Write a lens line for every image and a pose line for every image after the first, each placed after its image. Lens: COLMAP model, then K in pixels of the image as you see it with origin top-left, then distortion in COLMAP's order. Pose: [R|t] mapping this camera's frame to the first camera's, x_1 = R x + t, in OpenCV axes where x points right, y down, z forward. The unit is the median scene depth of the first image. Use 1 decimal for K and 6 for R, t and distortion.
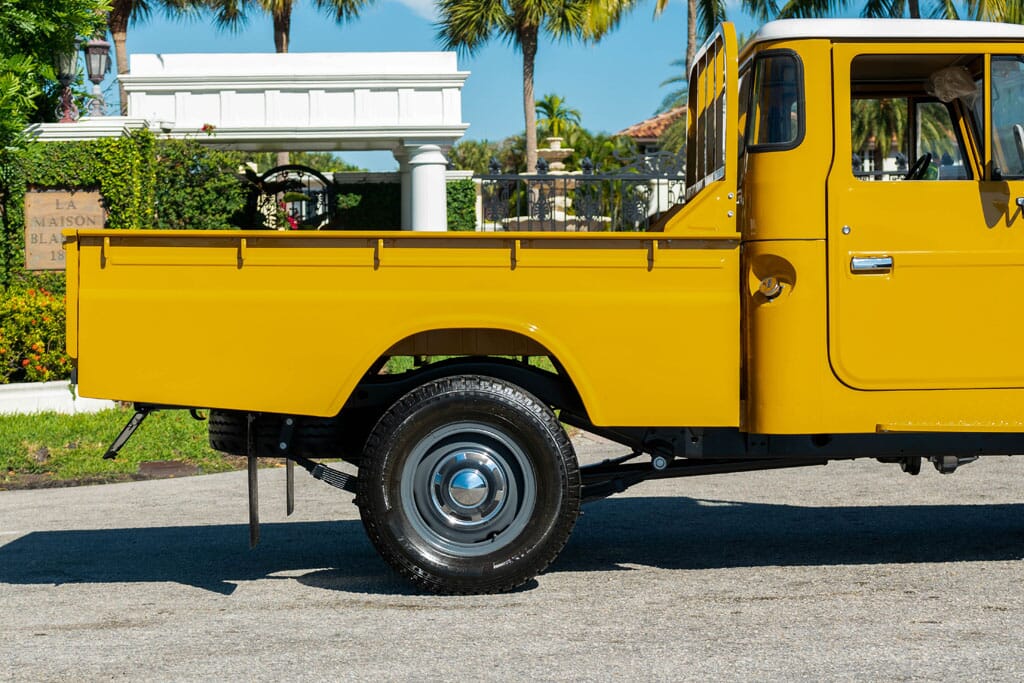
lens RADIAL K [[2310.0, 0, 504.5], [0, 2310.0, 342.4], [0, 0, 1]] dist [0.006467, 0.000000]
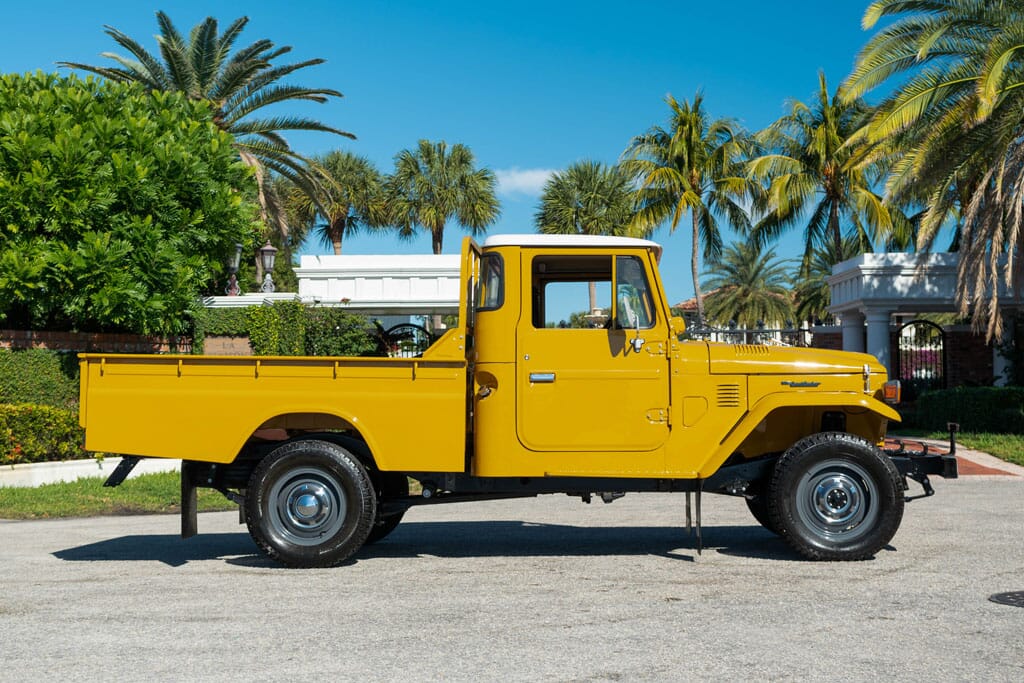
lens RADIAL K [[1472.0, 0, 519.5], [0, 1472.0, 349.9], [0, 0, 1]] dist [-0.007722, 0.000000]
pose [[0.997783, 0.006796, -0.066208, 0.088146], [-0.010802, 0.998120, -0.060328, 0.004804], [0.065673, 0.060910, 0.995980, -0.035677]]
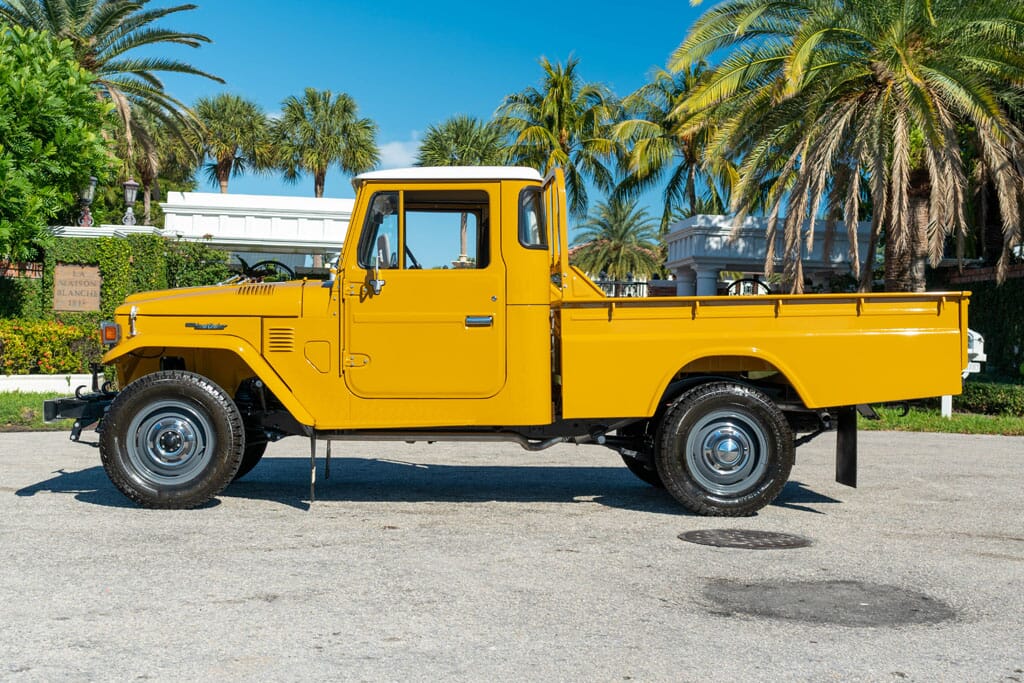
lens RADIAL K [[1373.9, 0, 510.0], [0, 1373.9, 335.3], [0, 0, 1]] dist [-0.006319, 0.000000]
pose [[0.998758, 0.049318, 0.007052, 0.128876], [-0.049071, 0.998291, -0.031728, 0.003297], [-0.008605, 0.031343, 0.999472, -0.031393]]
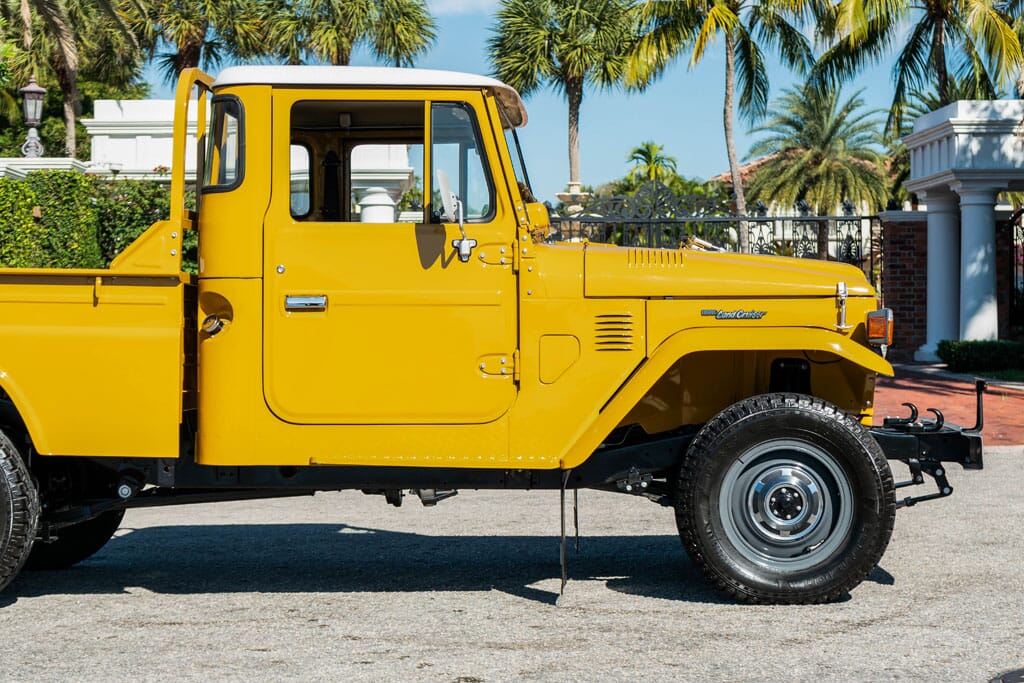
lens RADIAL K [[2173.4, 0, 533.8], [0, 2173.4, 355.6], [0, 0, 1]] dist [0.001322, 0.000000]
pose [[0.998809, 0.012522, -0.047147, 0.126545], [-0.012936, 0.999880, -0.008472, -0.001286], [0.047035, 0.009072, 0.998852, 0.012639]]
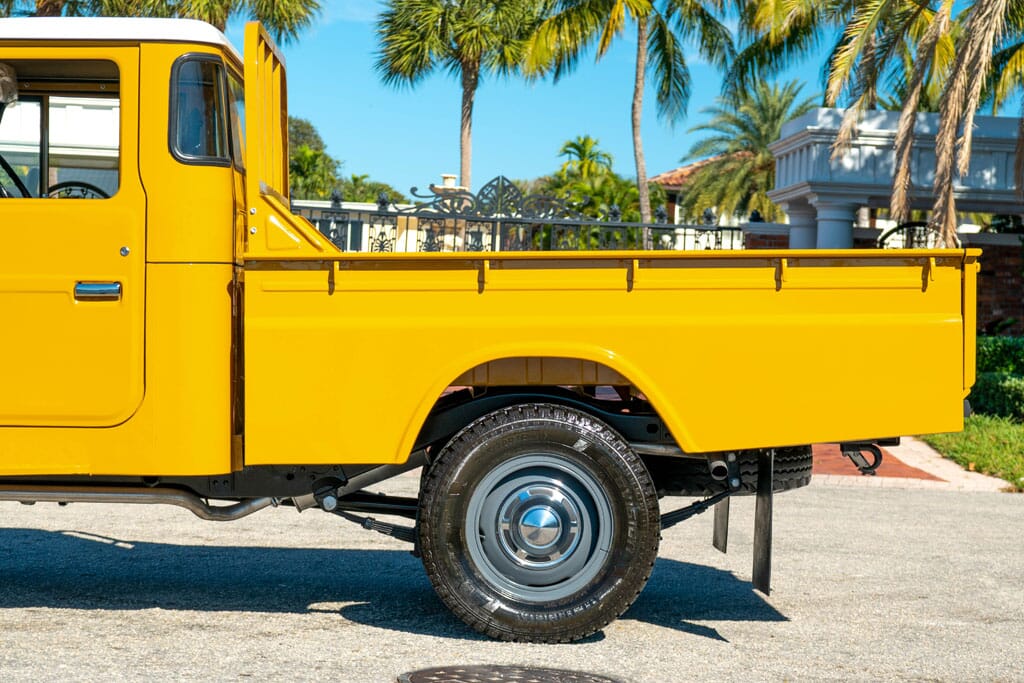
lens RADIAL K [[2410.7, 0, 511.3], [0, 2410.7, 336.5], [0, 0, 1]] dist [0.034114, 0.000000]
pose [[0.997651, 0.061948, -0.029251, 0.201506], [-0.062590, 0.997806, -0.021579, -0.001155], [0.027850, 0.023359, 0.999339, -0.027891]]
